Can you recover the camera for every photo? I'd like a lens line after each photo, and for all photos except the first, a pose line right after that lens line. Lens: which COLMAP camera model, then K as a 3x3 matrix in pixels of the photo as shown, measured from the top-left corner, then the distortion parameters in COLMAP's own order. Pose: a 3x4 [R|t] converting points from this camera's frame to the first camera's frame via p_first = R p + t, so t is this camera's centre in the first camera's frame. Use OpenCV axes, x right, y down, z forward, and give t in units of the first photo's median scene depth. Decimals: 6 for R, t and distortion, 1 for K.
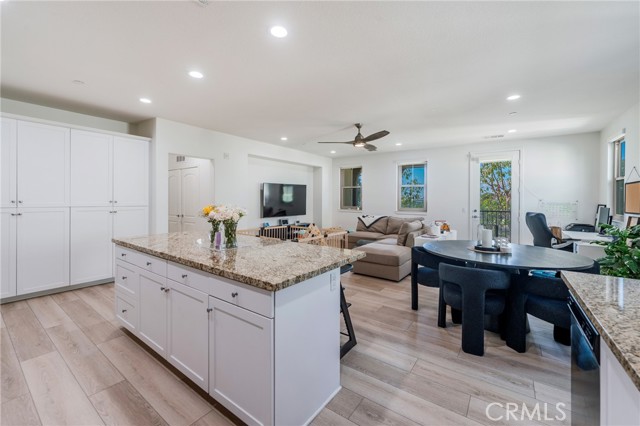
lens RADIAL K [[261.4, 0, 319.8], [0, 261.4, 201.0], [0, 0, 1]] dist [-0.003536, 0.000546]
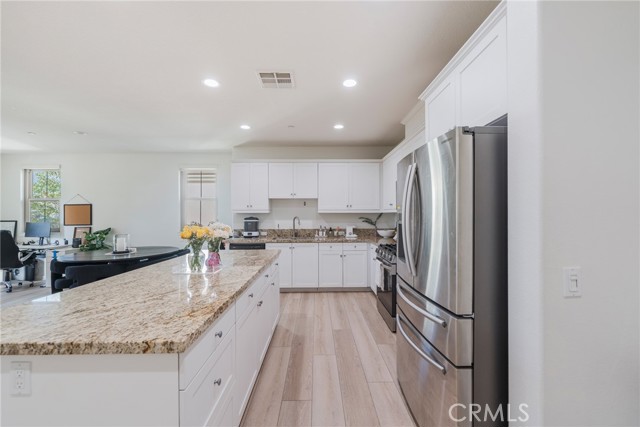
lens RADIAL K [[258.7, 0, 318.0], [0, 258.7, 214.1], [0, 0, 1]] dist [0.002105, -0.000303]
pose [[-0.584258, -0.001087, 0.811567, -0.456982], [0.008509, 0.999936, 0.007465, -0.007314], [-0.811523, 0.011267, -0.584211, 0.410726]]
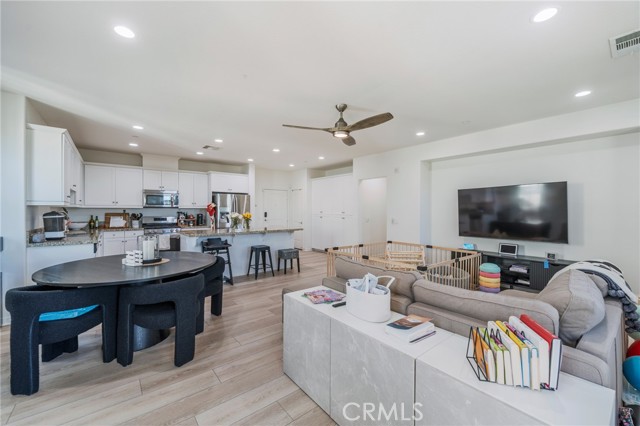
lens RADIAL K [[261.4, 0, 324.0], [0, 261.4, 212.3], [0, 0, 1]] dist [-0.003536, 0.000546]
pose [[-0.253554, 0.000065, -0.967321, 0.599525], [-0.011544, 0.999929, 0.003093, -0.001152], [0.967252, 0.011951, -0.253535, 0.798201]]
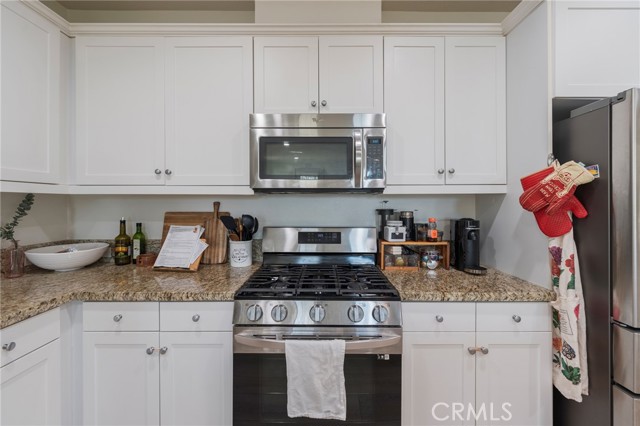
lens RADIAL K [[261.4, 0, 322.8], [0, 261.4, 200.3], [0, 0, 1]] dist [-0.003536, 0.000546]
pose [[-0.812157, -0.010882, -0.583338, -0.040767], [-0.011982, 0.999926, -0.001972, -0.000993], [0.583316, 0.005388, -0.812227, 0.169418]]
